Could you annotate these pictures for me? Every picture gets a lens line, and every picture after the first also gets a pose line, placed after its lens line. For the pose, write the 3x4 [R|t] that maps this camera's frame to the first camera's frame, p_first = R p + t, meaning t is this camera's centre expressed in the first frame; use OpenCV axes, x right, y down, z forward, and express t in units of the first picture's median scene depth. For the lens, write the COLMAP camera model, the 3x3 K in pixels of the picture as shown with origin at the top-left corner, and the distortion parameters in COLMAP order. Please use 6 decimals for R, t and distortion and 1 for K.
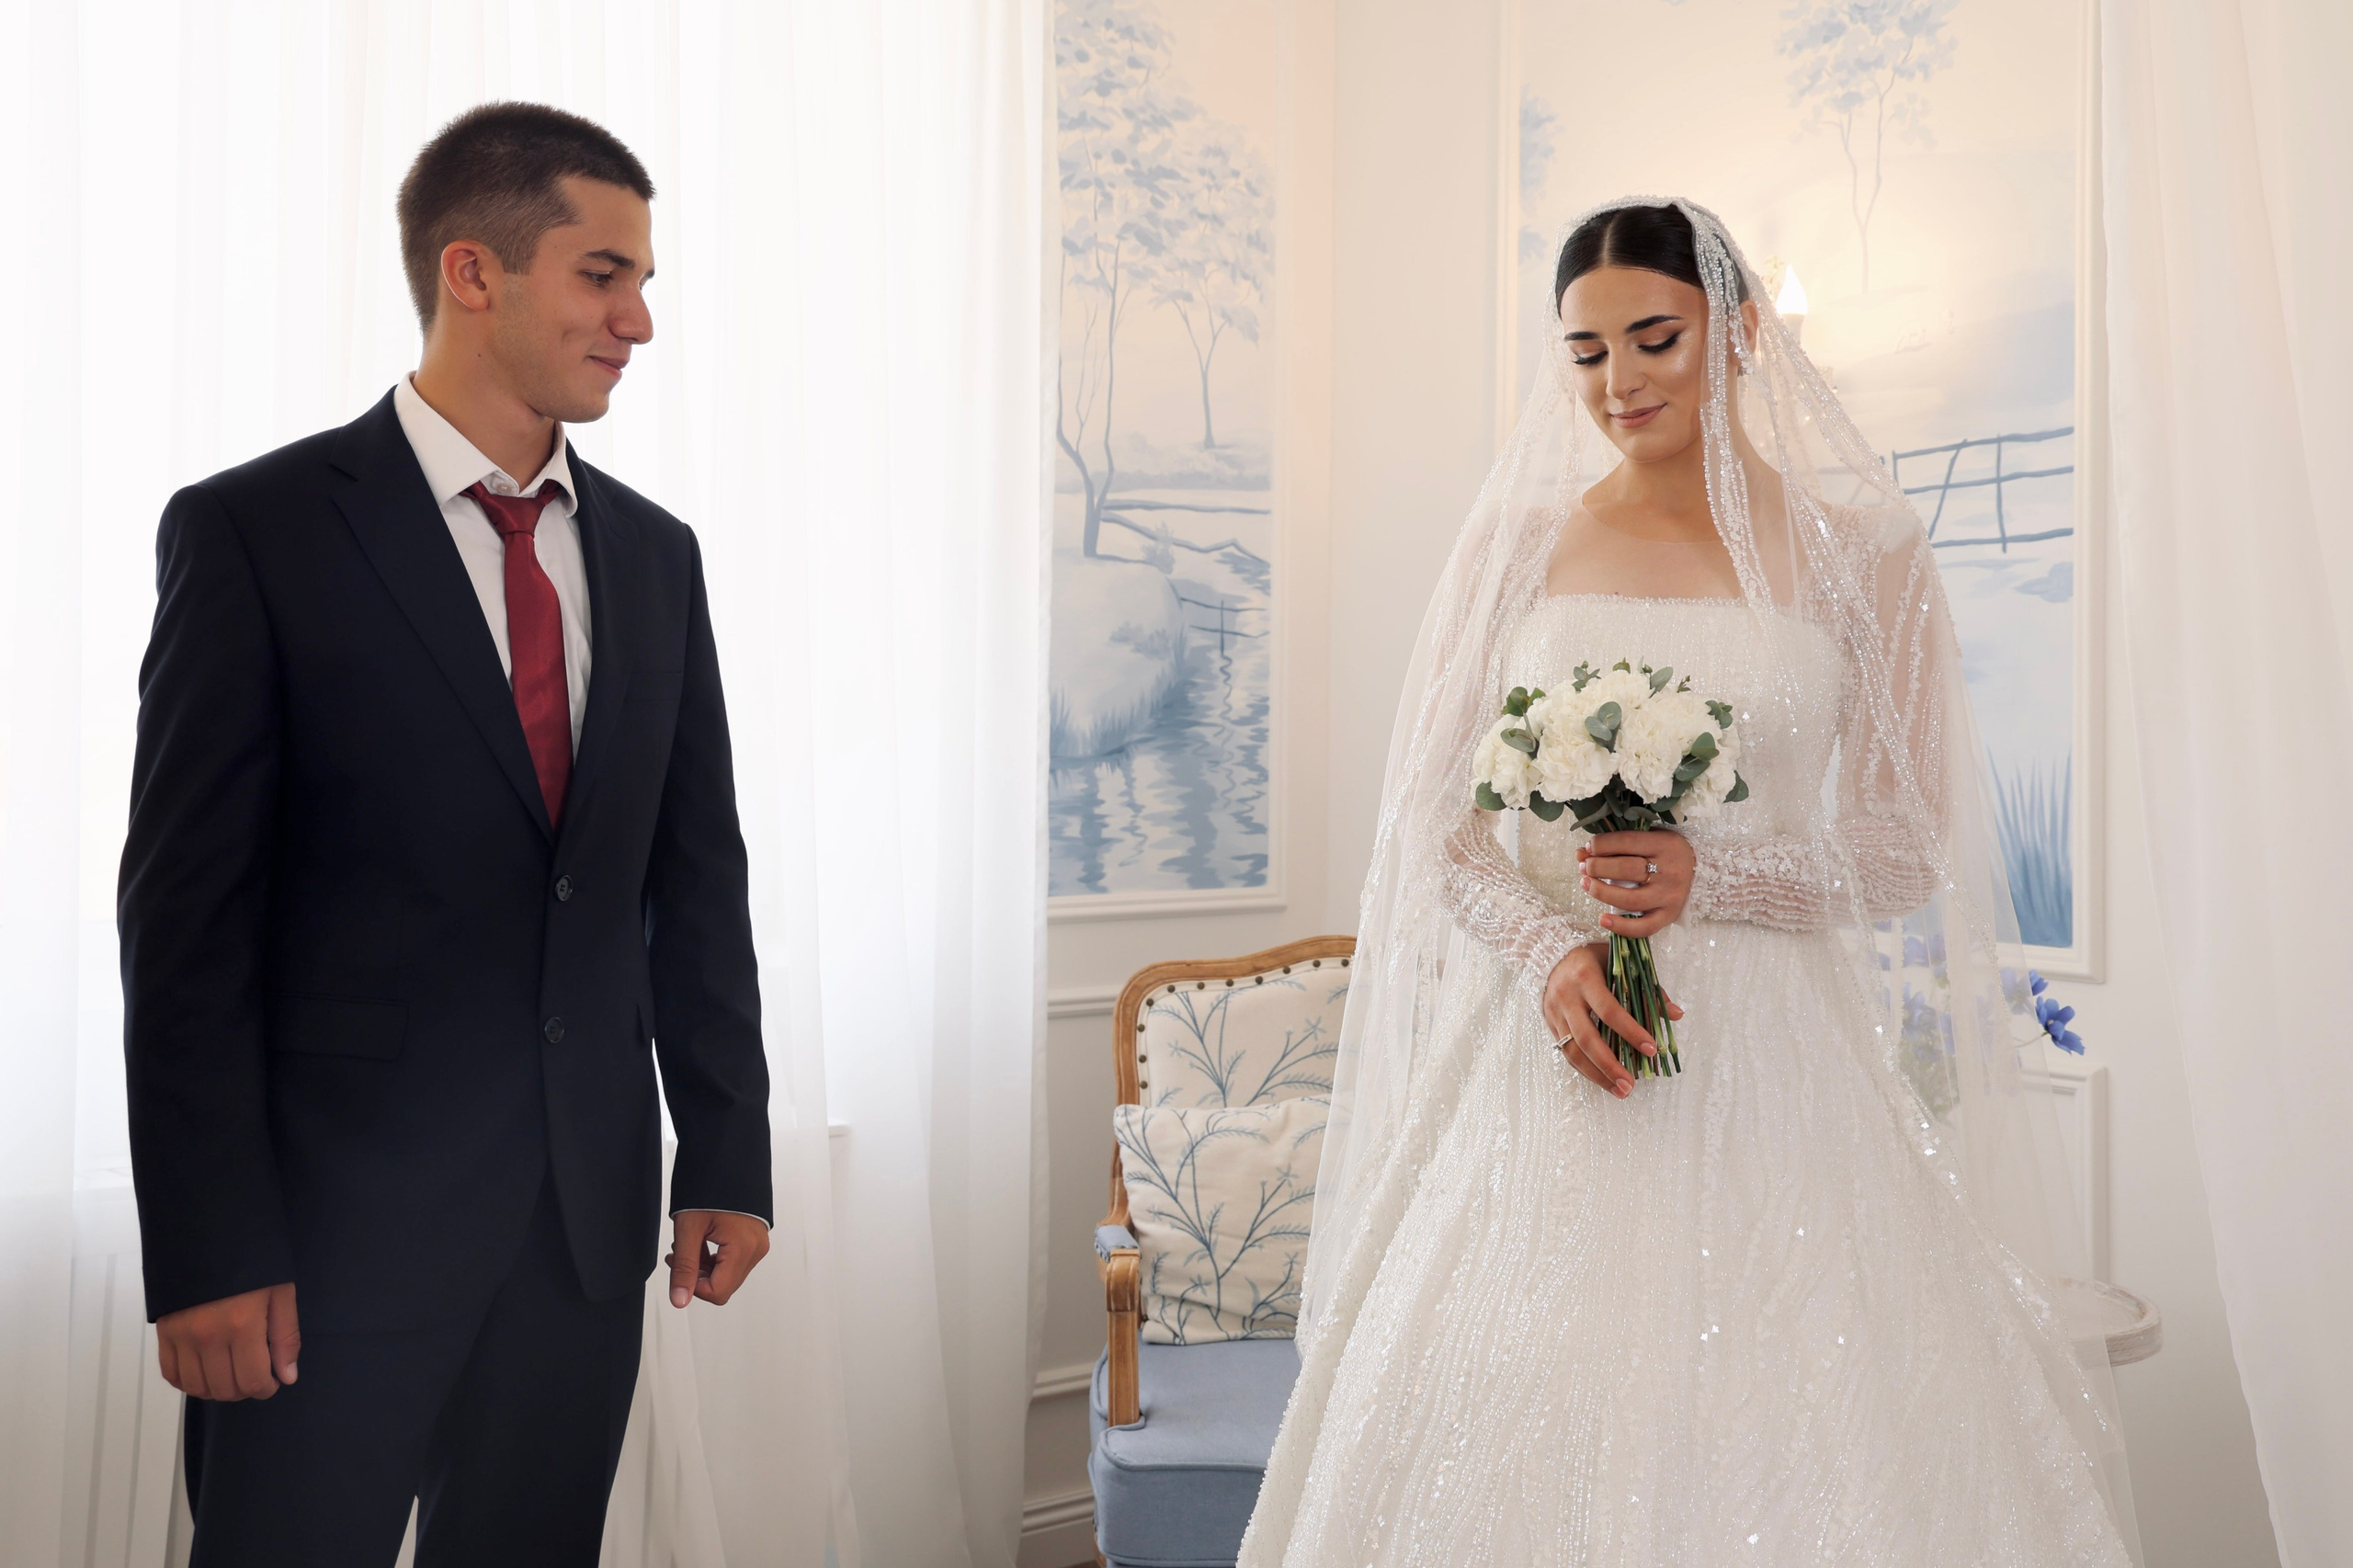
lens RADIAL K [[2689.2, 0, 1172.0], [0, 2689.2, 568.8], [0, 0, 1]] dist [0.027128, 0.000000]
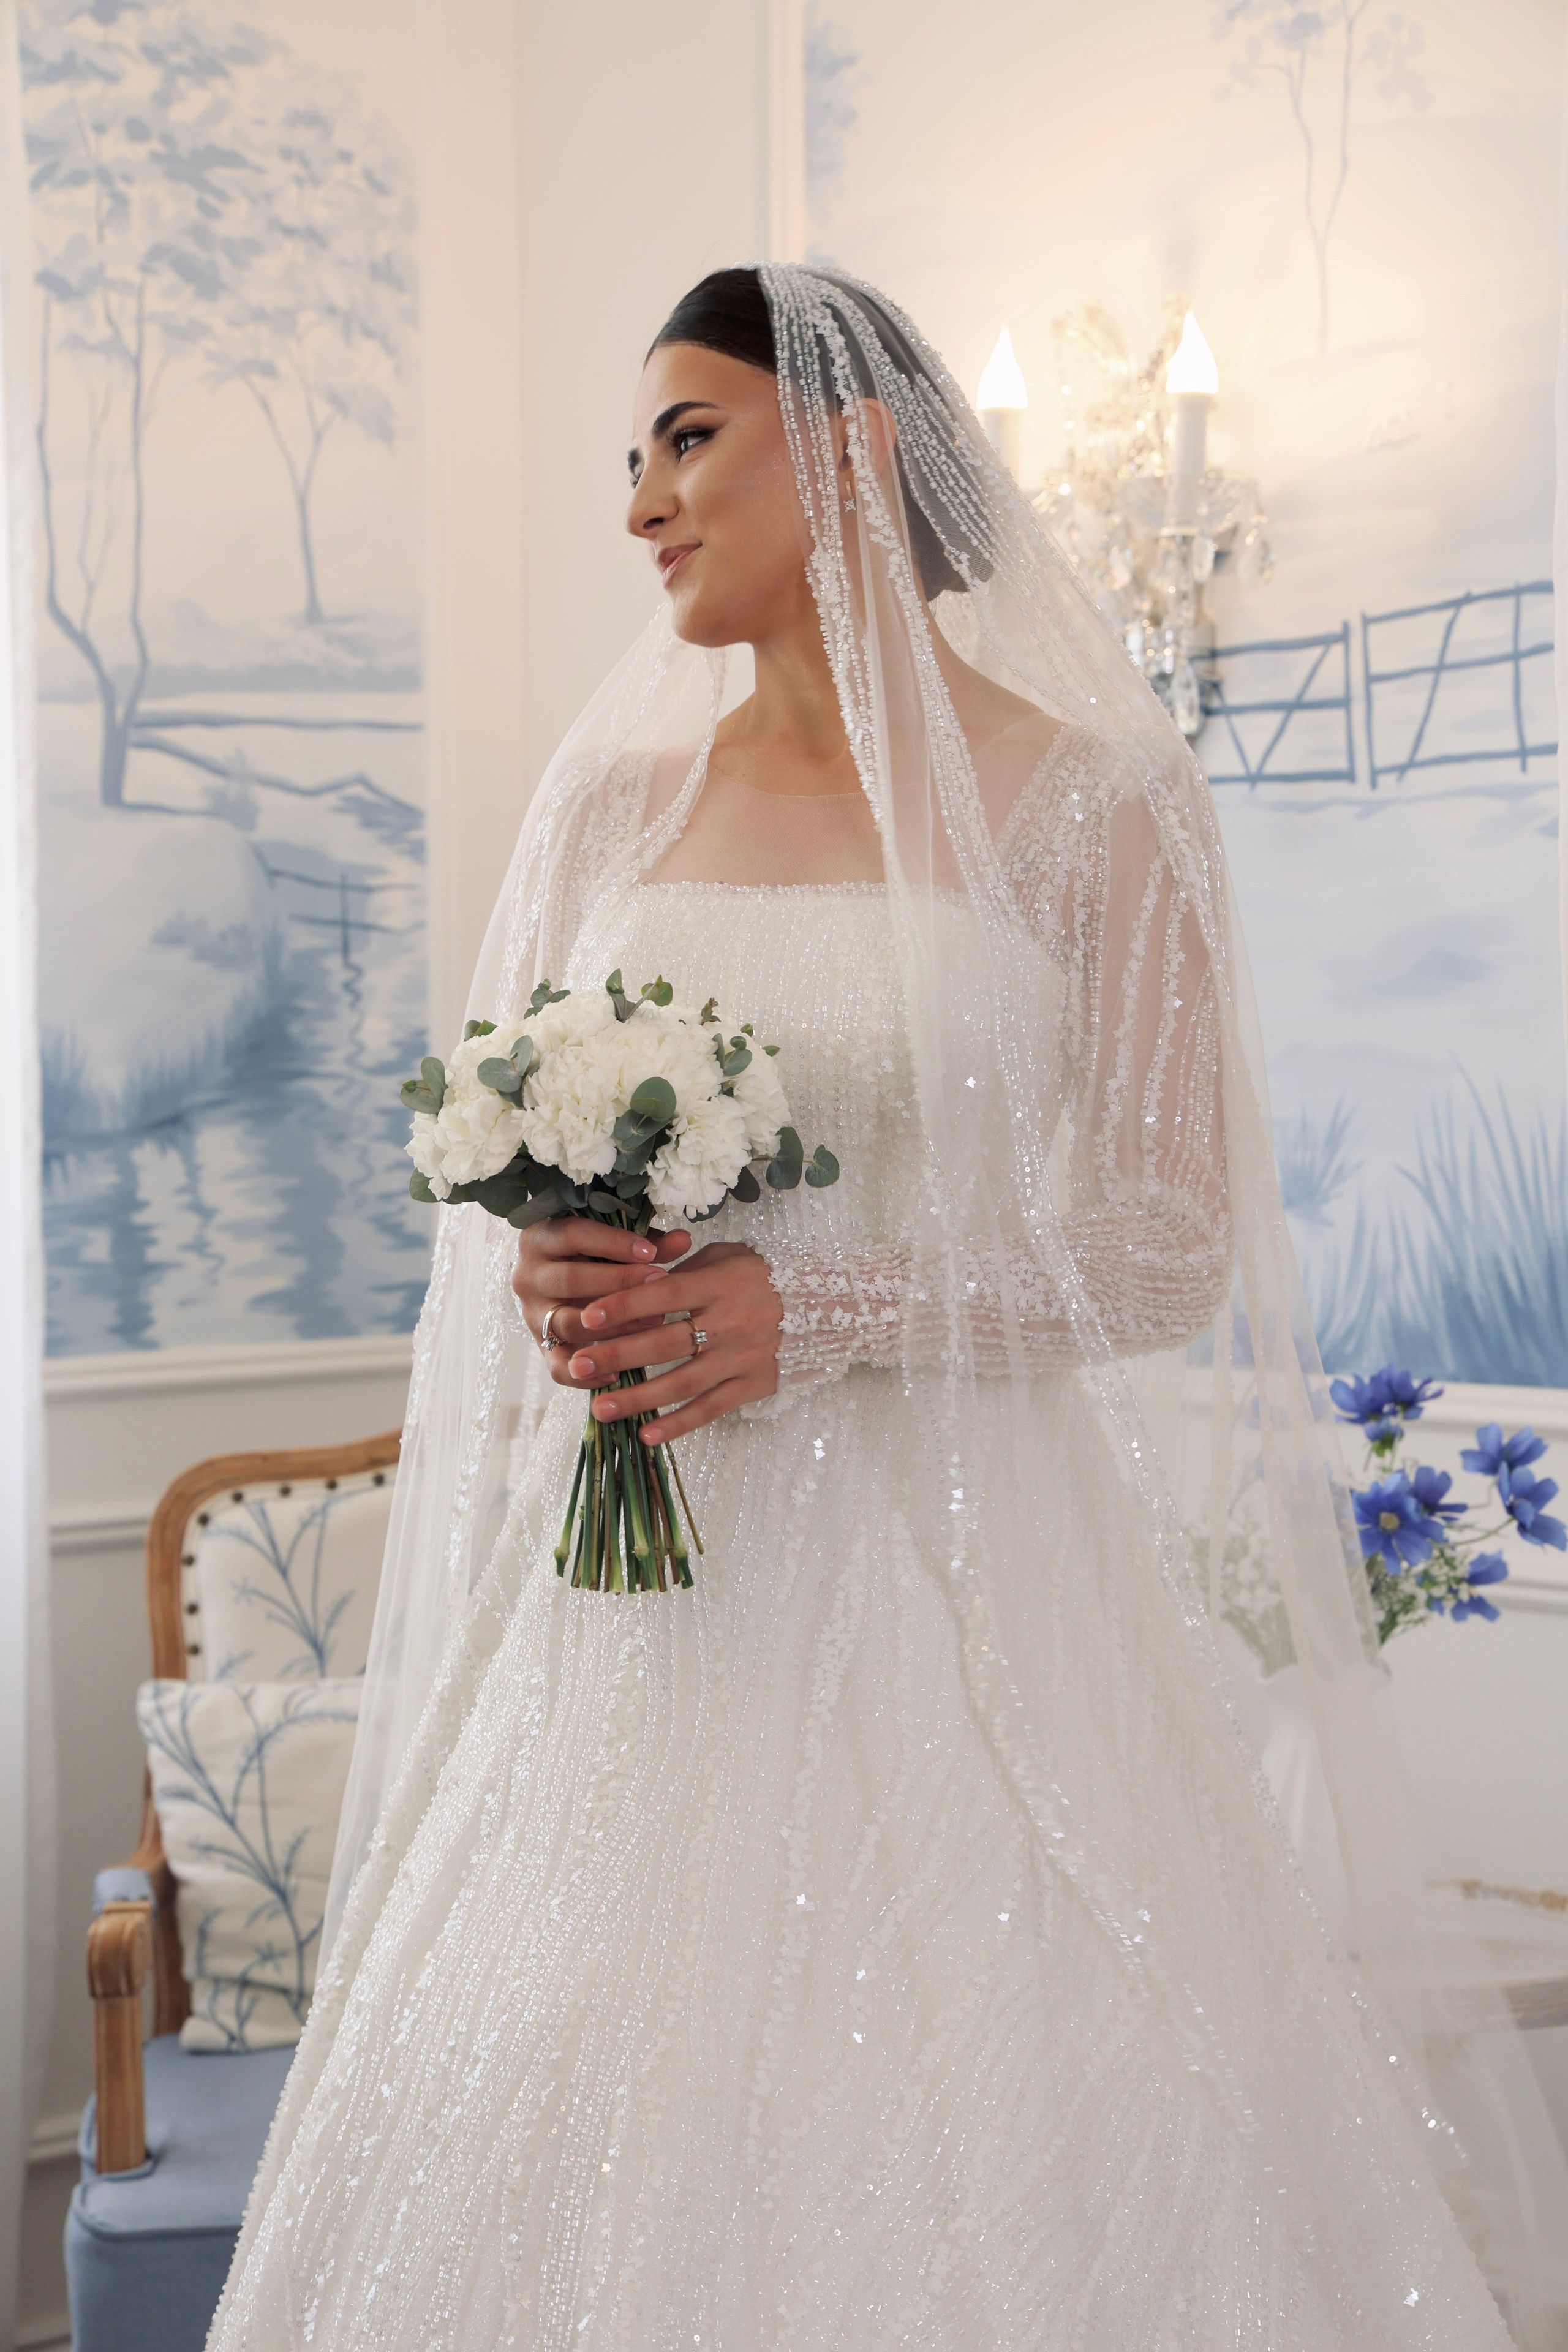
lens RADIAL K [[4706.1, 0, 751.6], [0, 4706.1, 1175.7], [0, 0, 1]] dist [0.291755, 0.000000]
pose [[0.998821, -0.022470, 0.043033, 0.066771], [0.019078, 0.996797, 0.077667, -0.001492], [-0.044641, -0.076754, 0.996050, -0.087623]]
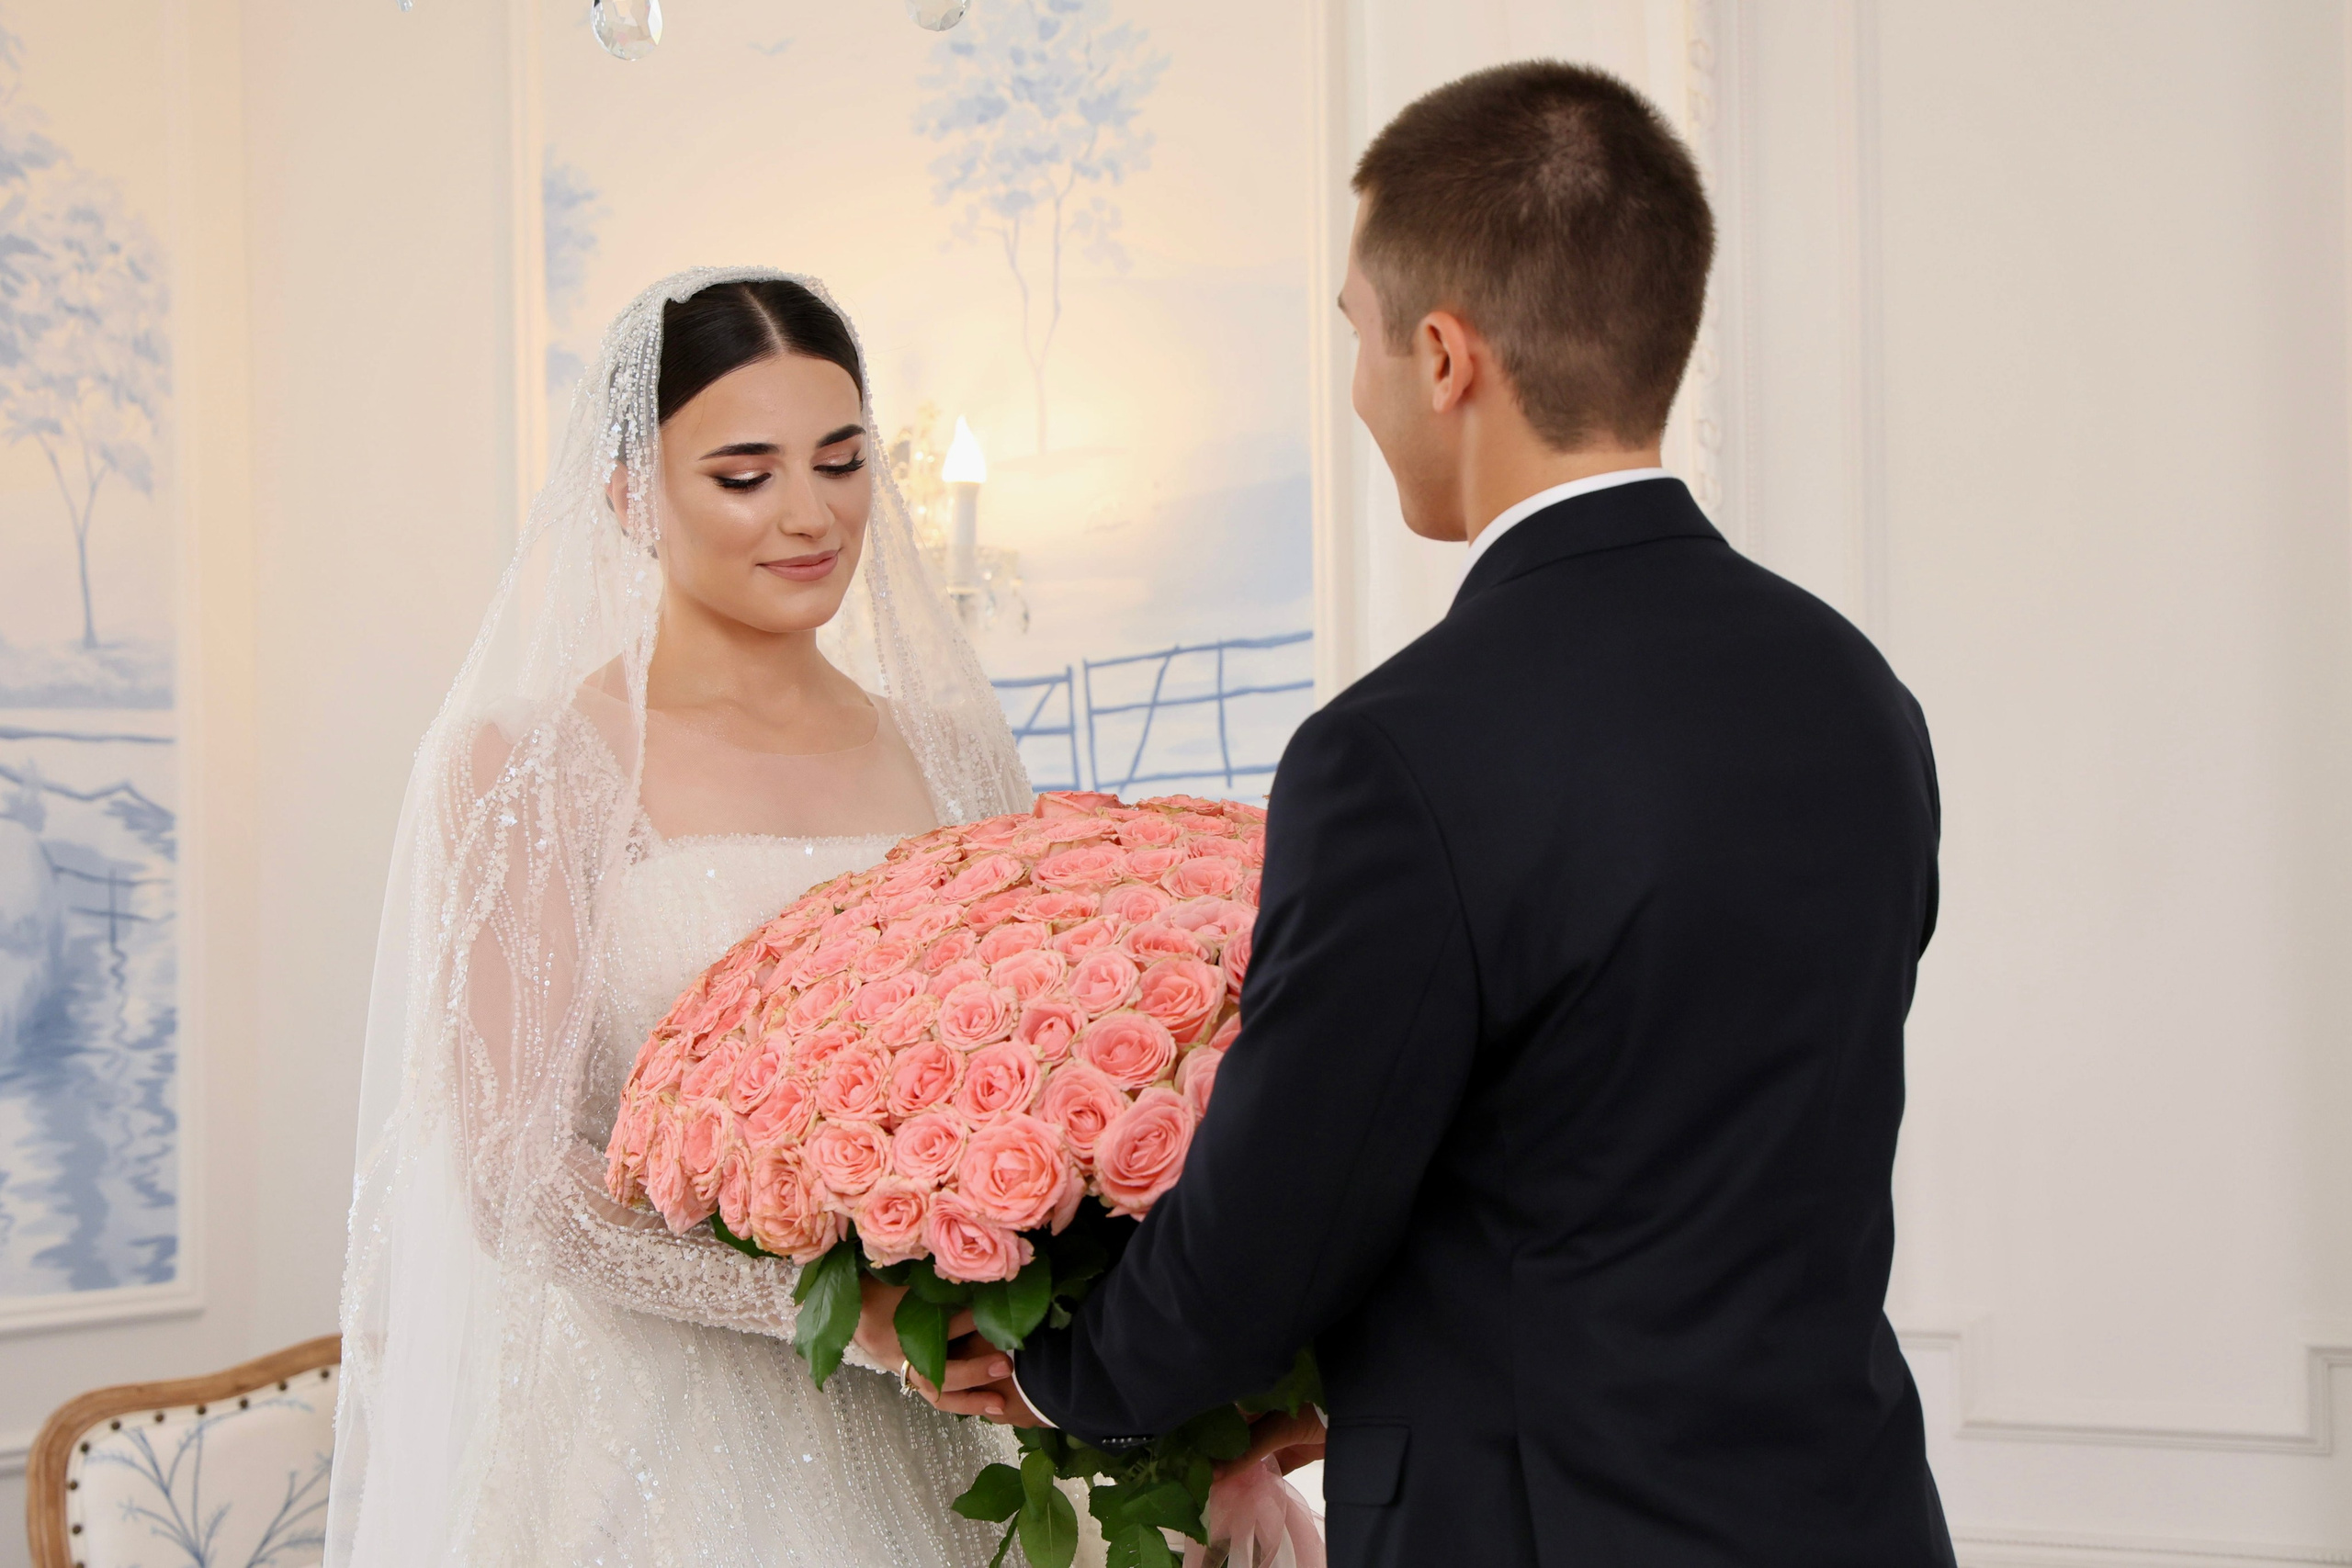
lens RADIAL K [[4430.6, 0, 1183.2], [0, 4430.6, 774.5], [0, 0, 1]] dist [0.221419, 0.000000]
pose [[0.927861, -0.011157, 0.372760, -0.161470], [0.014190, 0.999885, -0.005394, -0.002617], [-0.372657, 0.010294, 0.927912, -0.174883]]
